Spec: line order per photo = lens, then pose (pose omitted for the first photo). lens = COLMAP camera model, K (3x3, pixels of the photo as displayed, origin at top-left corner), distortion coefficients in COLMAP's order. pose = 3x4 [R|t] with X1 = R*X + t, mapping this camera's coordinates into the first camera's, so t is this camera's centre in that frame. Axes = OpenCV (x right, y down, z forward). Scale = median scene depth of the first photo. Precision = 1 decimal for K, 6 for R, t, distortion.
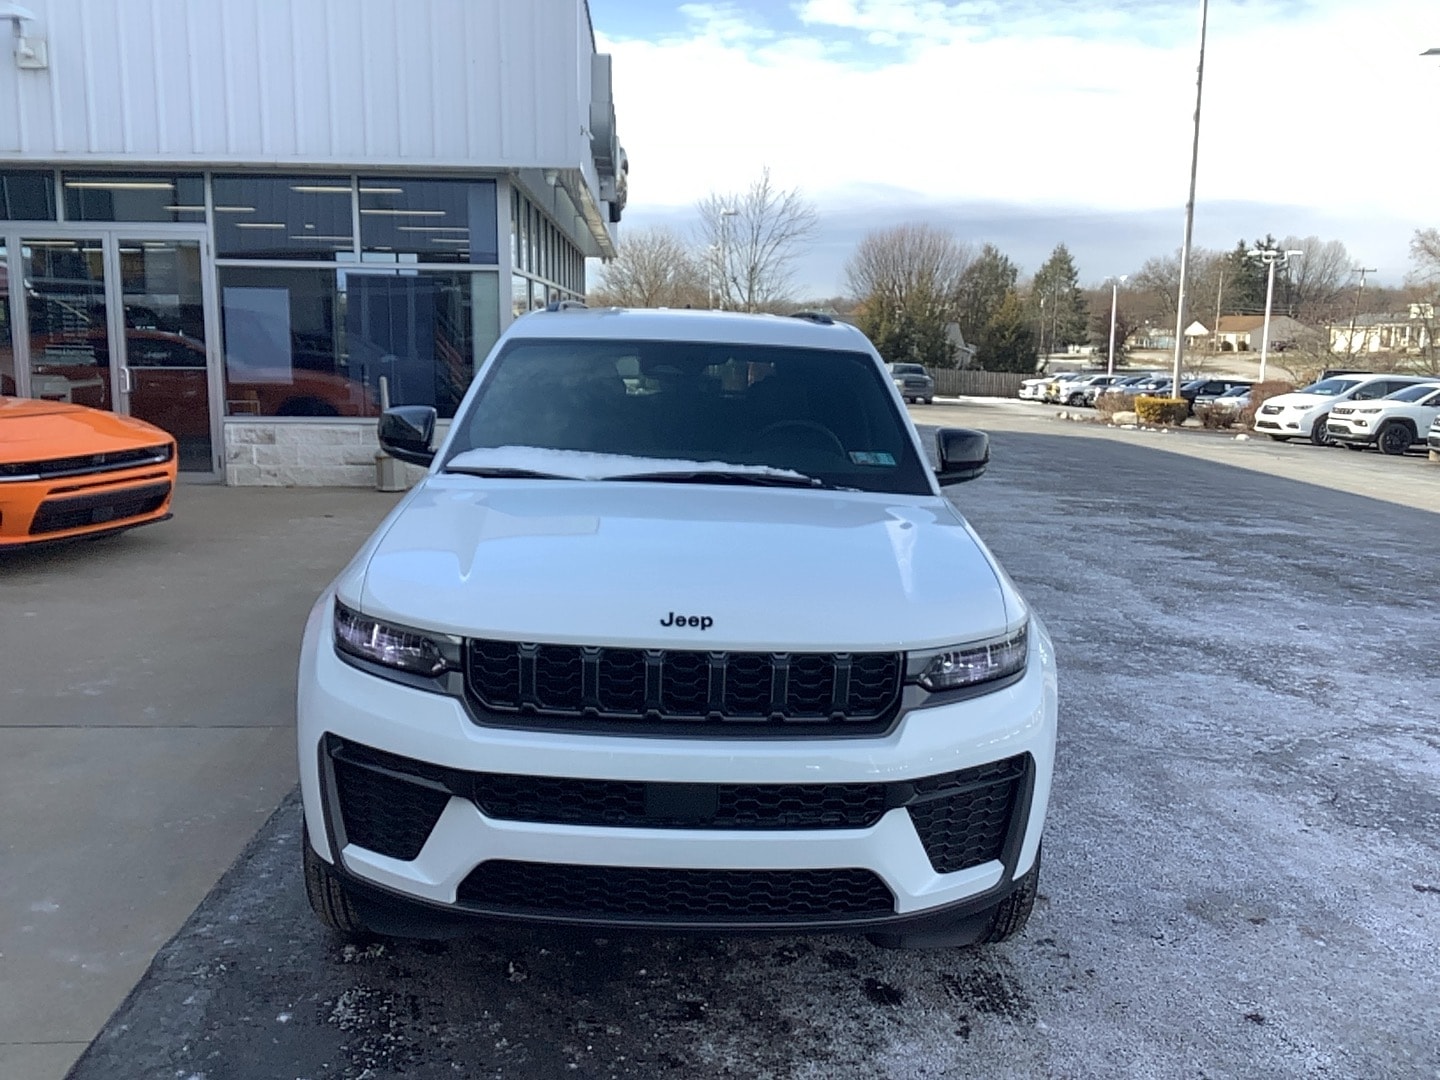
lens RADIAL K [[1296.1, 0, 717.4], [0, 1296.1, 580.0], [0, 0, 1]] dist [0.081063, -0.161590]
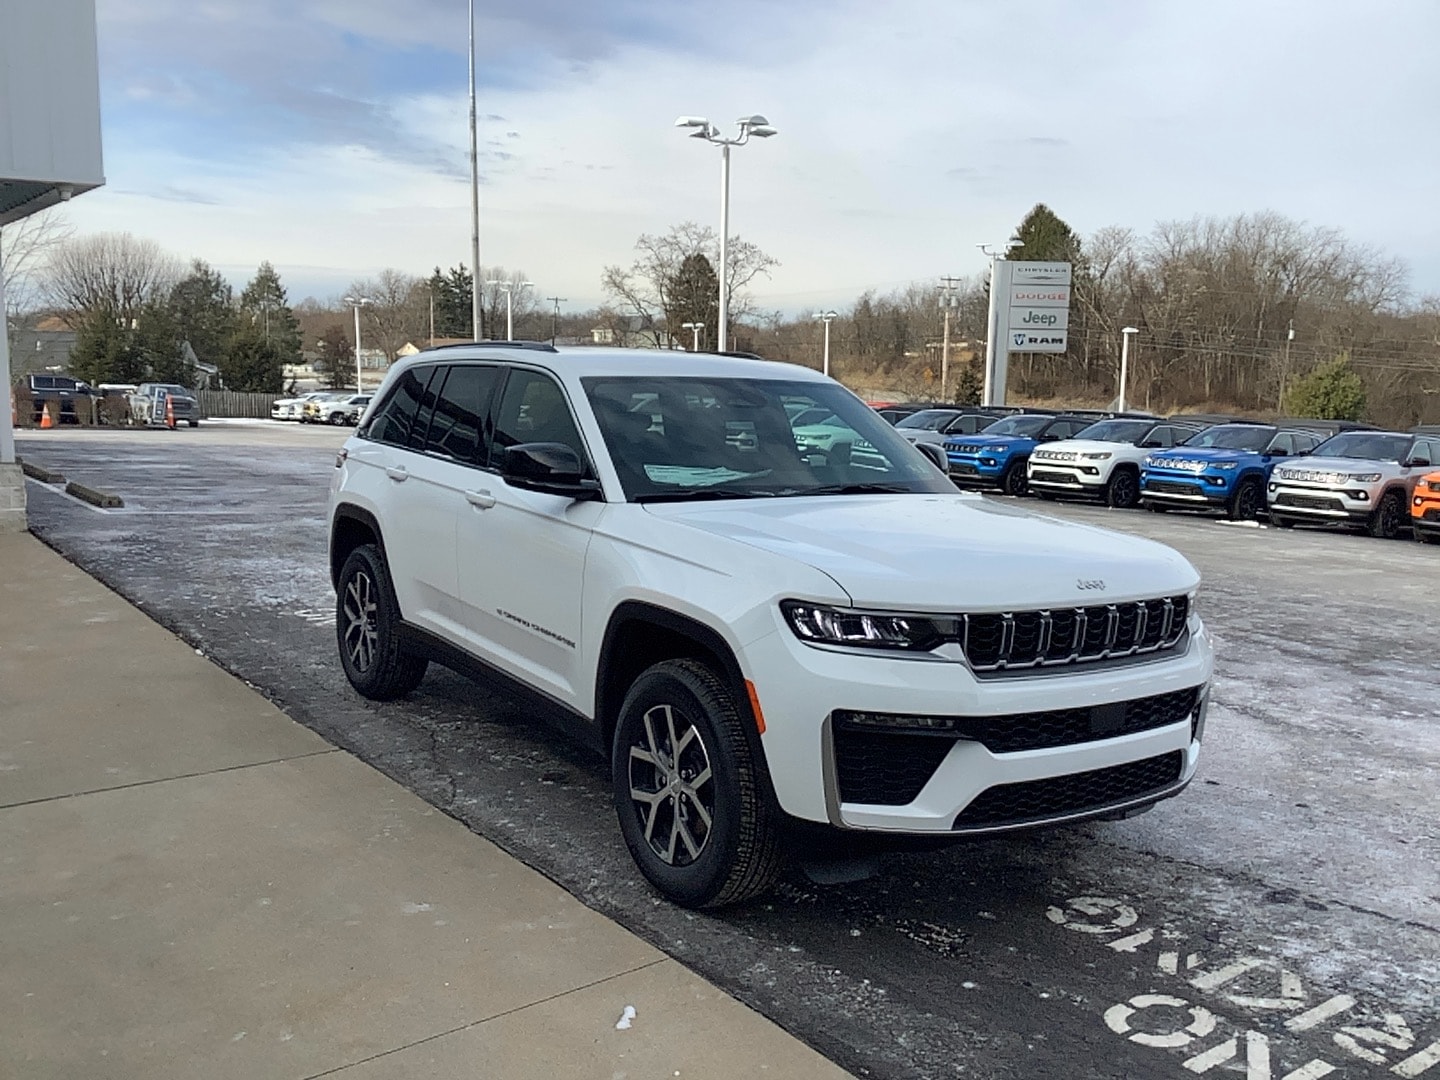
lens RADIAL K [[1296.1, 0, 722.6], [0, 1296.1, 555.2], [0, 0, 1]] dist [0.081063, -0.161590]
pose [[0.825854, -0.084118, 0.557575, -0.257422], [0.102097, 0.994774, -0.001146, -0.009141], [-0.554565, 0.057873, 0.830126, 0.011203]]
